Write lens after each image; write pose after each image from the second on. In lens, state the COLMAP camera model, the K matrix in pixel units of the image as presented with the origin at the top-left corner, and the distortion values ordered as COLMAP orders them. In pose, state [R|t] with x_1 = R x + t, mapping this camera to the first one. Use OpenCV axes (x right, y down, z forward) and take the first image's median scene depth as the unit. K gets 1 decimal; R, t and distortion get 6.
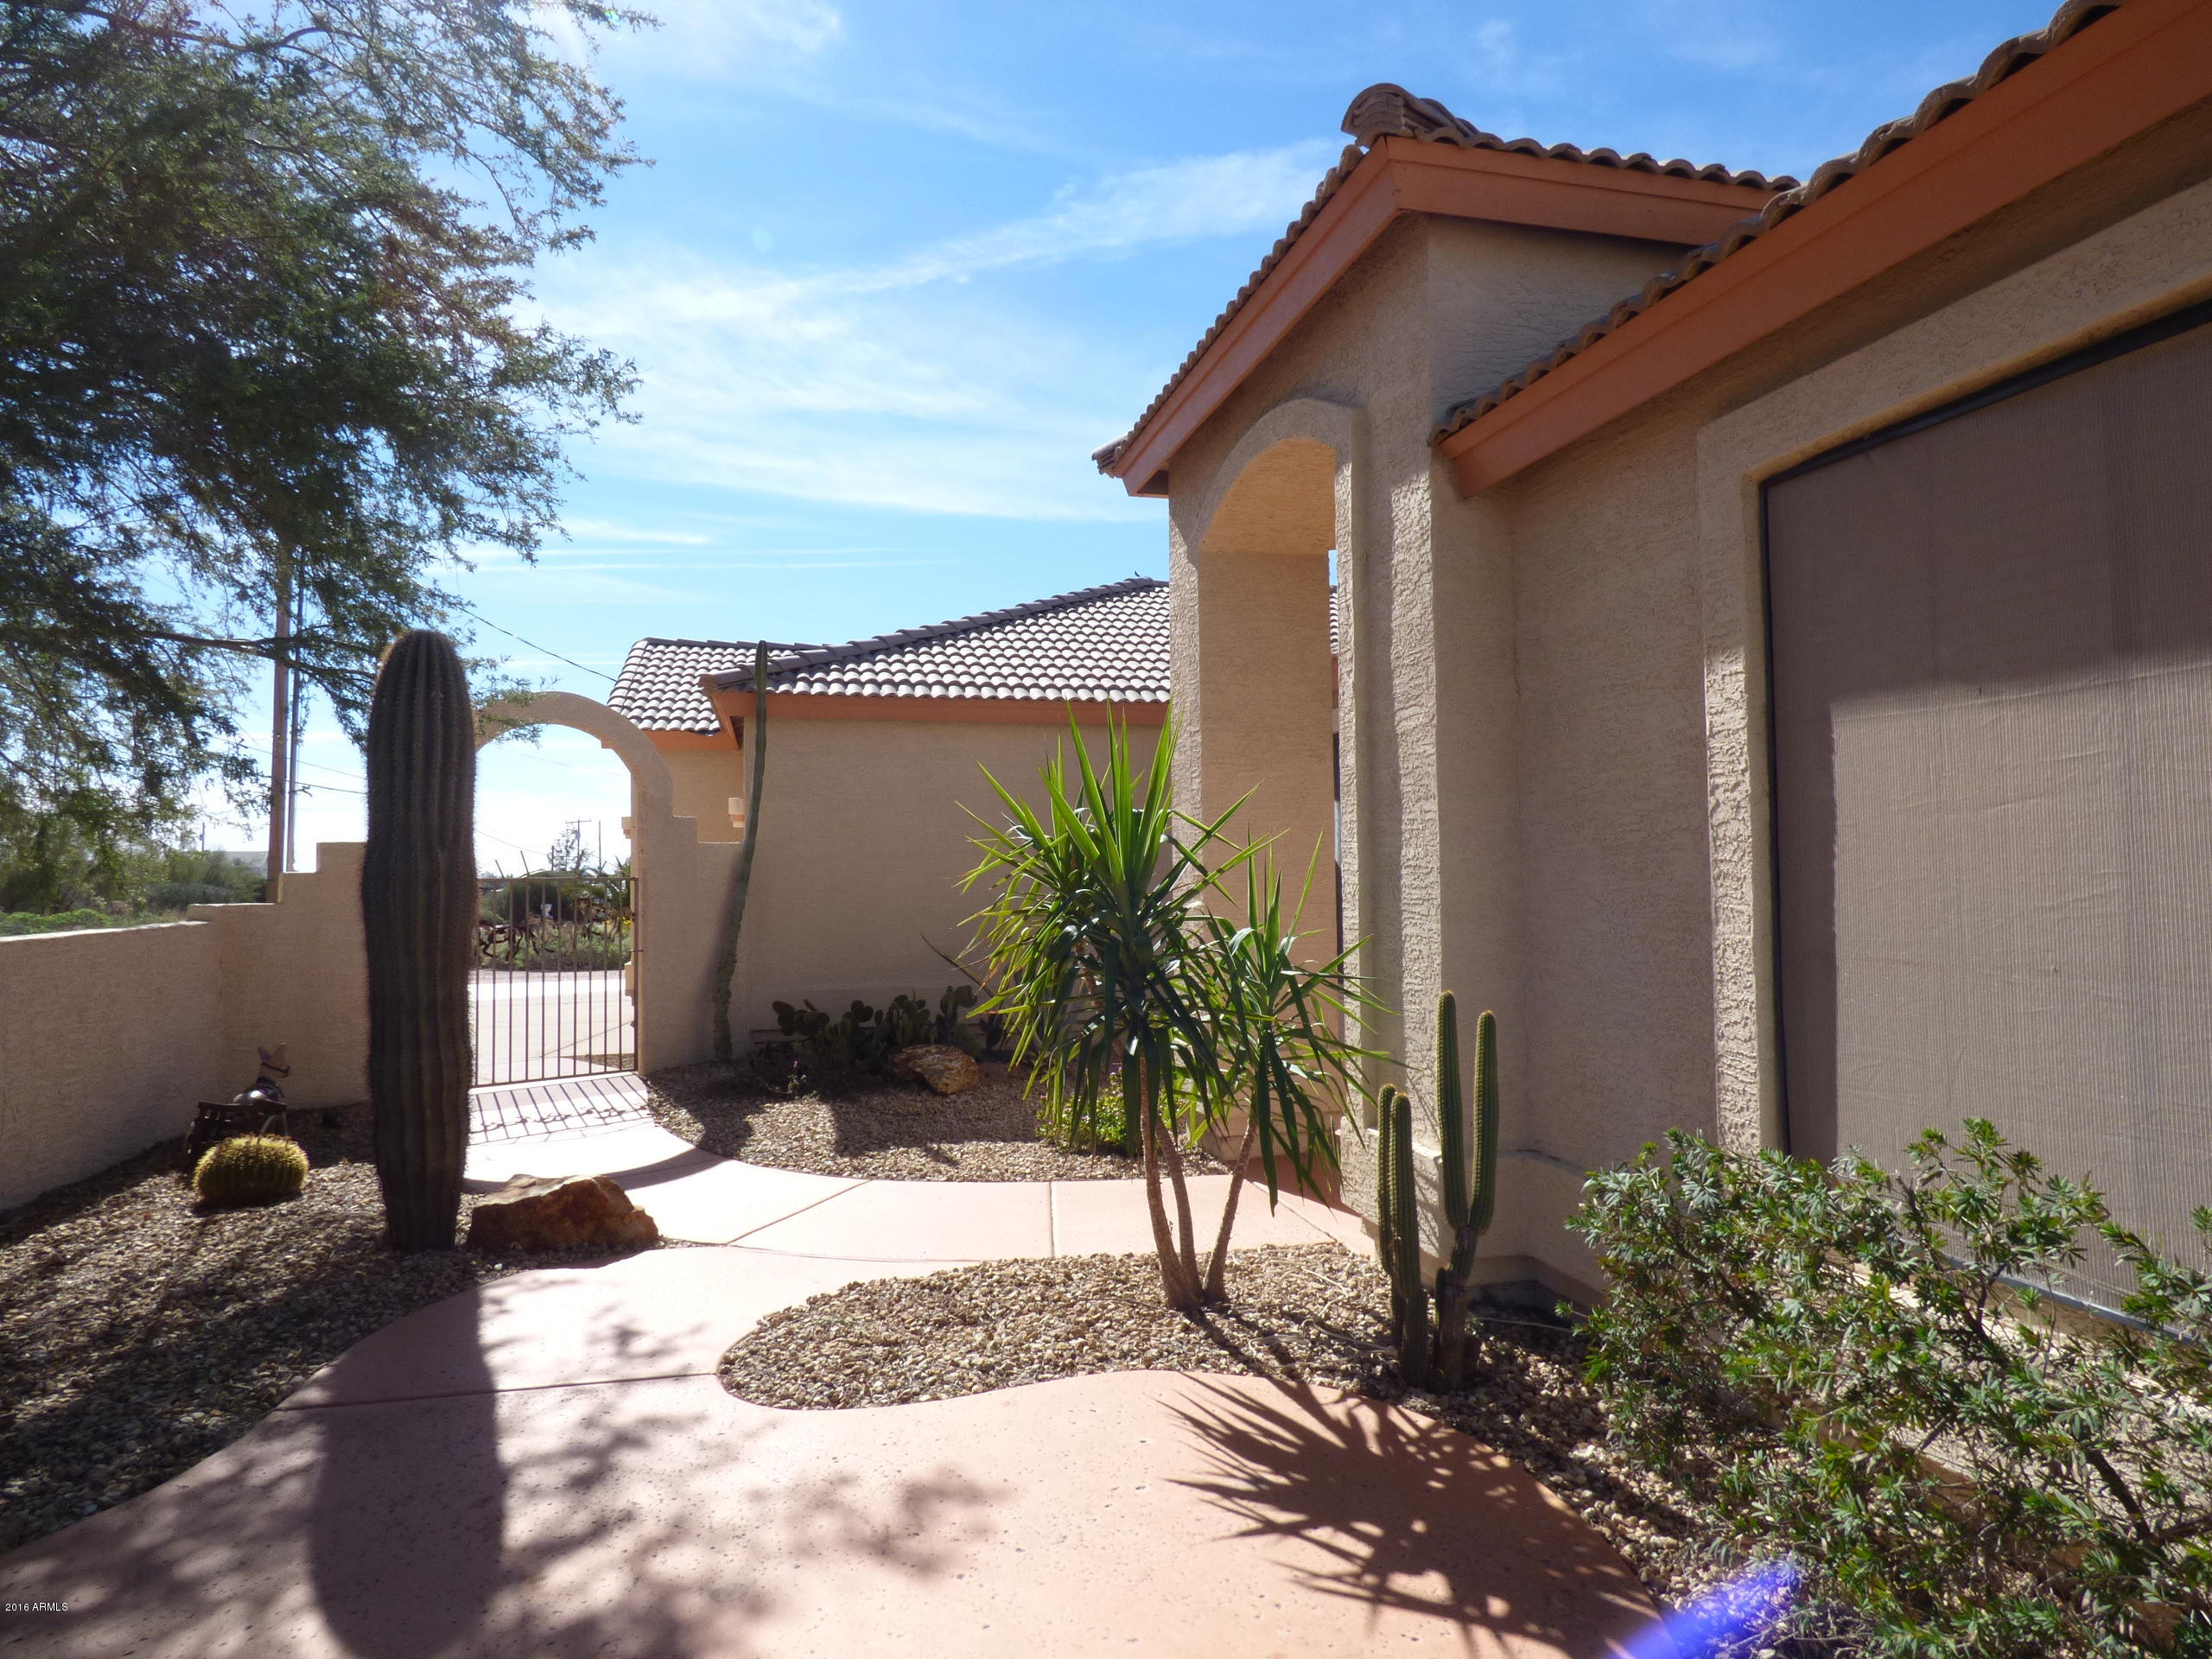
lens RADIAL K [[1331.6, 0, 1111.4], [0, 1331.6, 816.2], [0, 0, 1]] dist [-0.012341, 0.005229]
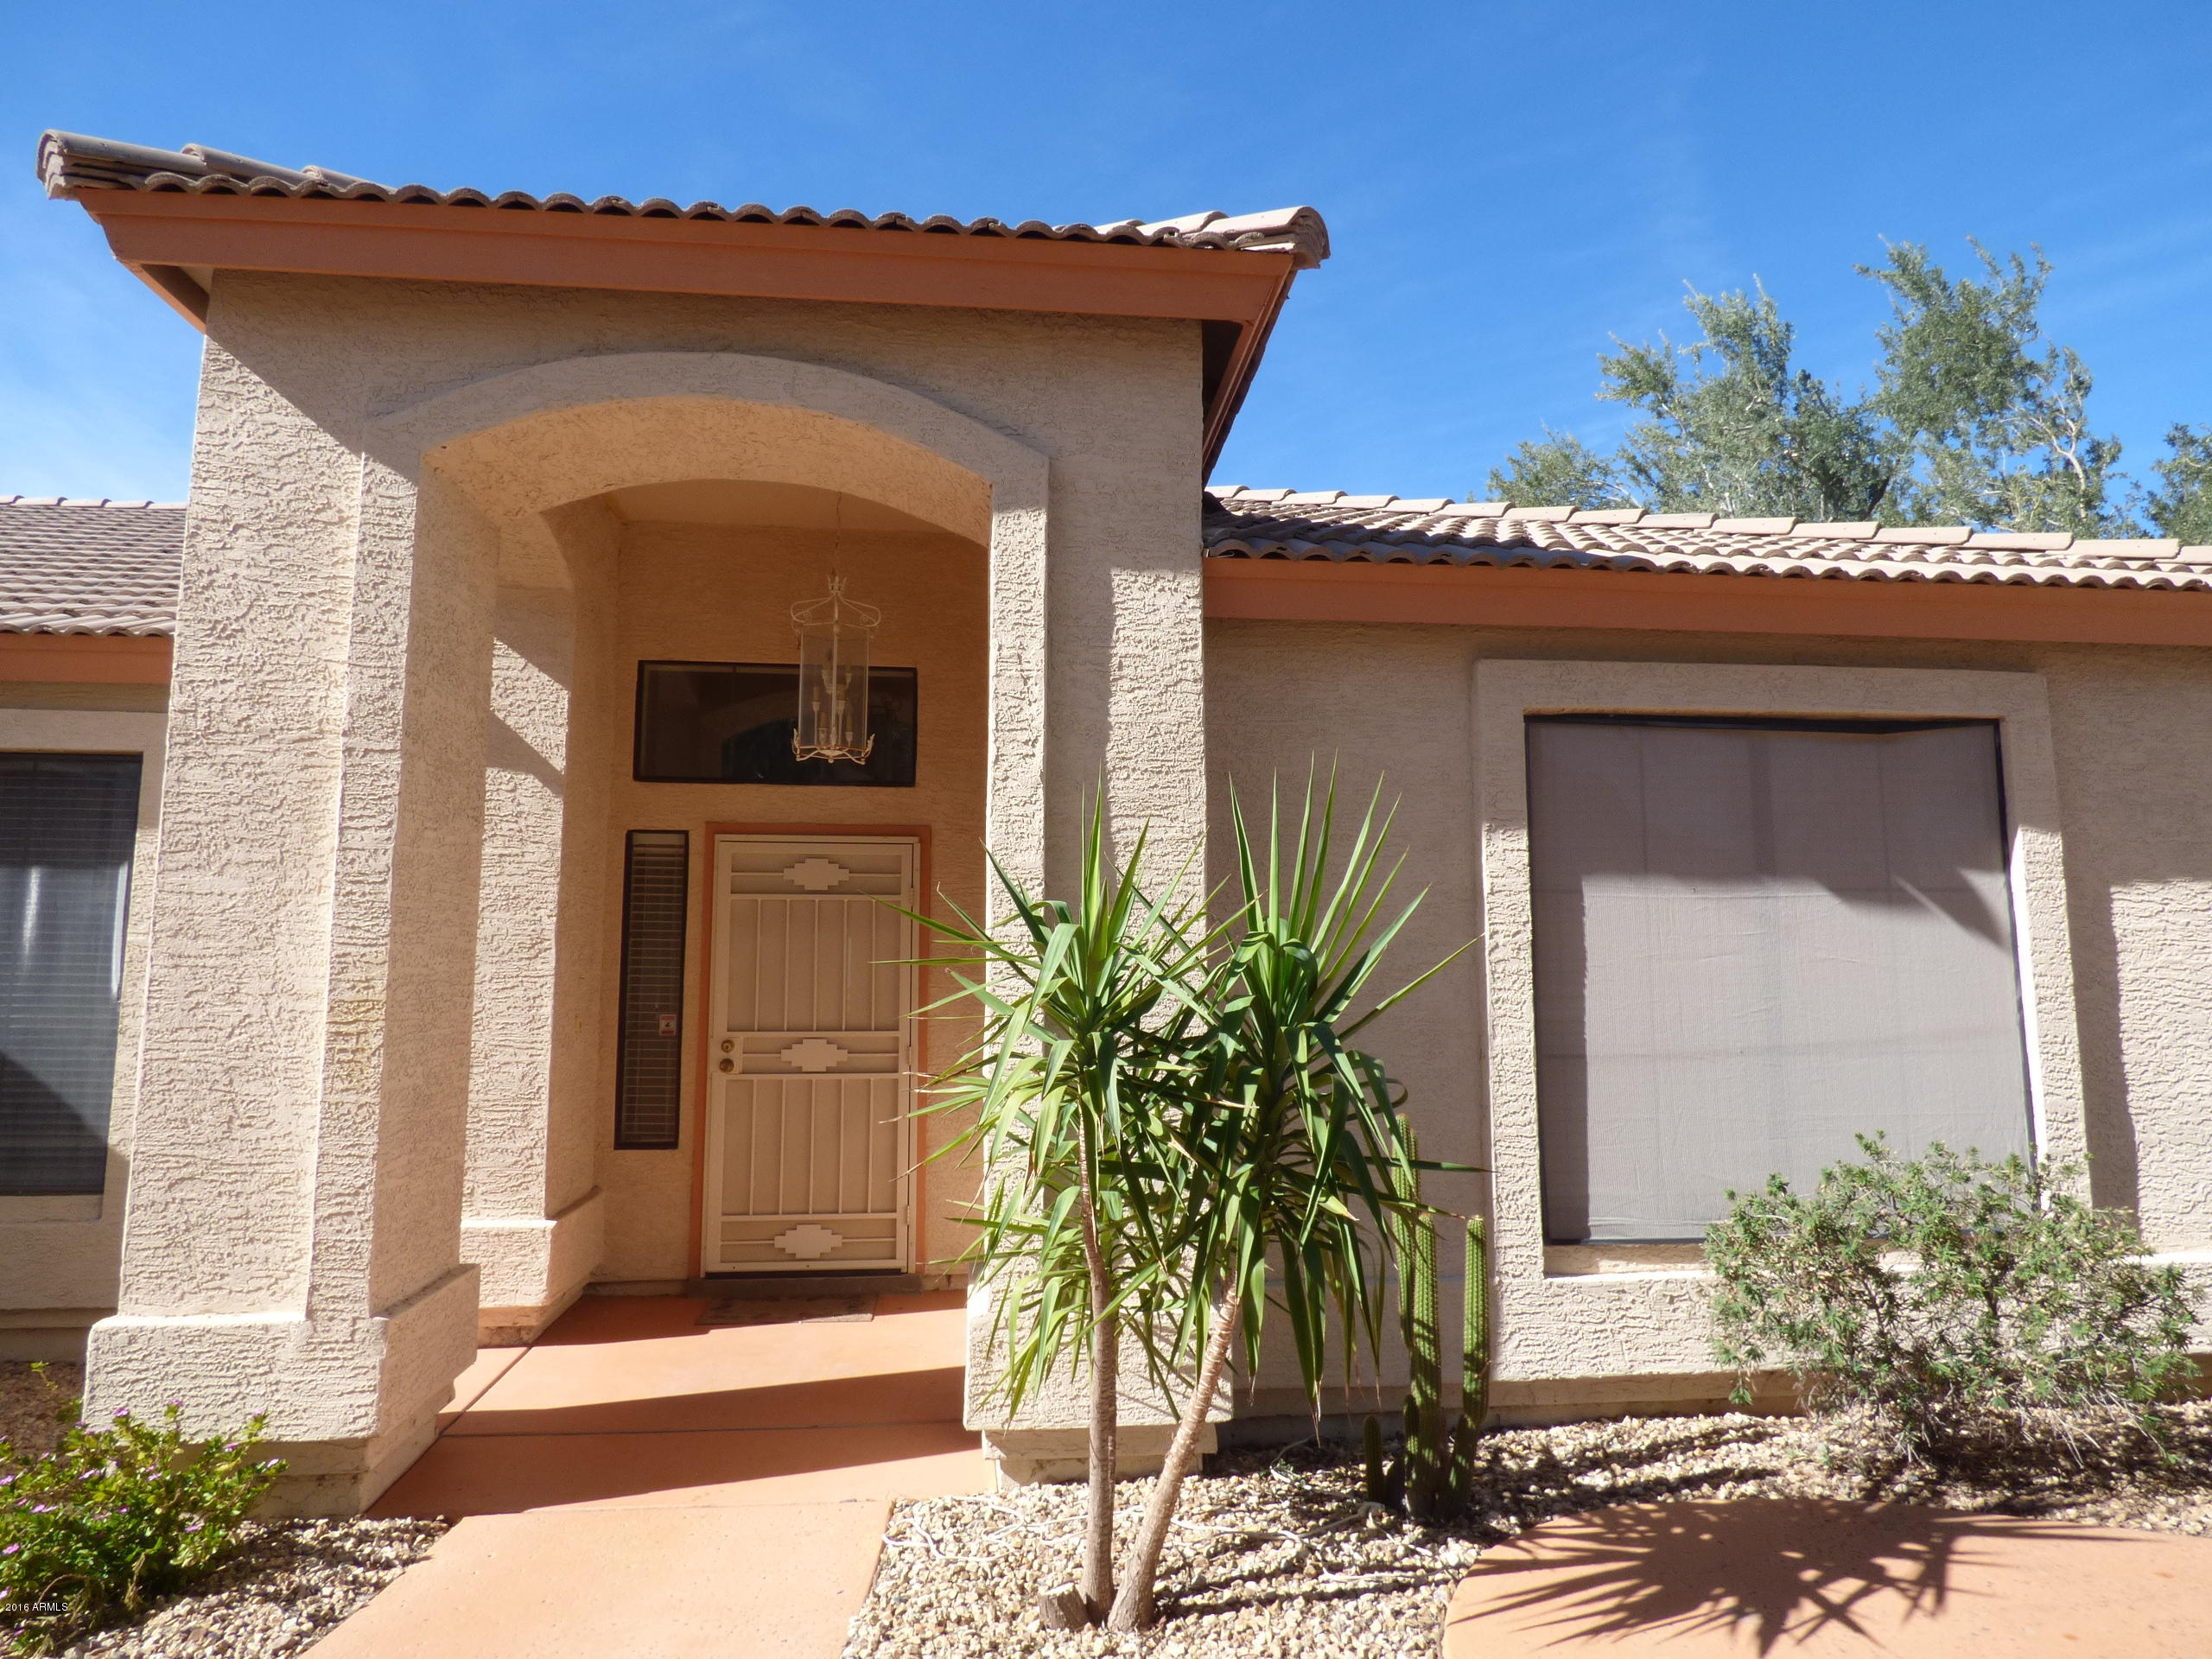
lens RADIAL K [[1331.6, 0, 1114.8], [0, 1331.6, 822.1], [0, 0, 1]] dist [-0.012341, 0.005229]
pose [[0.127817, 0.125310, 0.983850, -0.905630], [-0.040025, 0.991830, -0.121127, 0.044680], [-0.990990, -0.023897, 0.131788, 1.211930]]
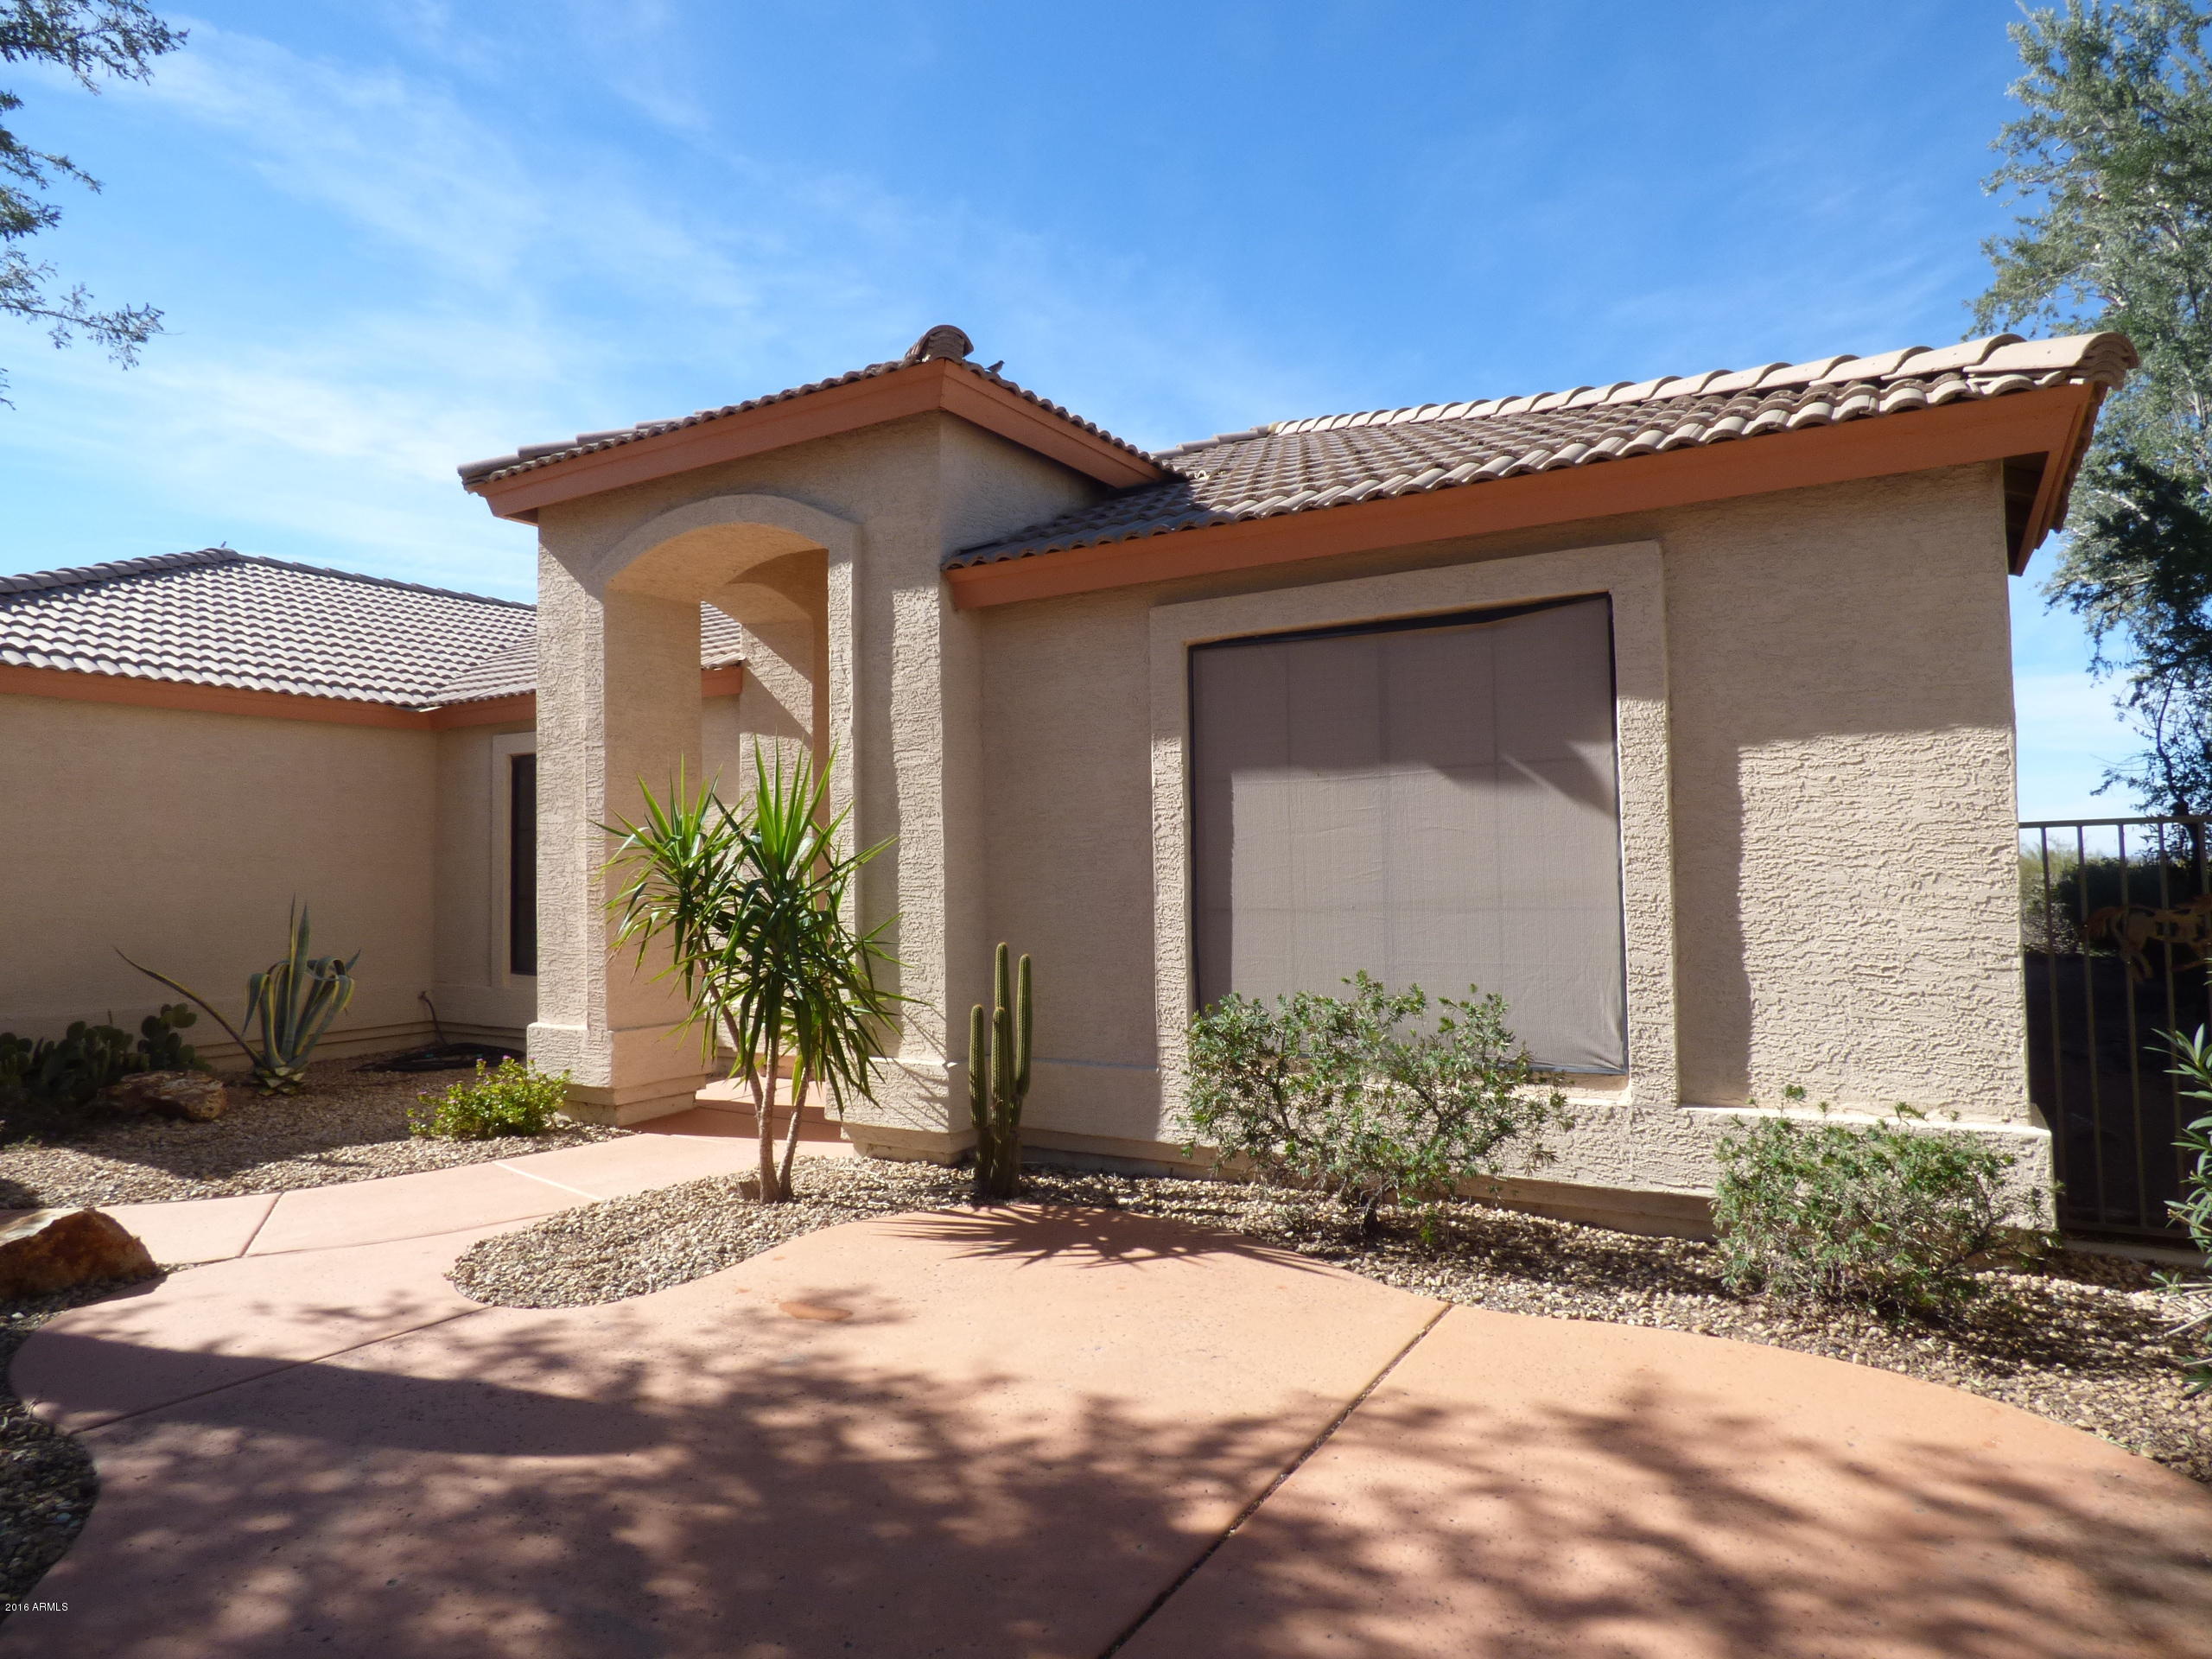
lens RADIAL K [[1331.6, 0, 1120.2], [0, 1331.6, 835.5], [0, 0, 1]] dist [-0.012341, 0.005229]
pose [[0.704803, 0.018681, 0.709157, -0.825820], [-0.020357, 0.999774, -0.006104, 0.015496], [-0.709111, -0.010134, 0.705024, -0.197092]]
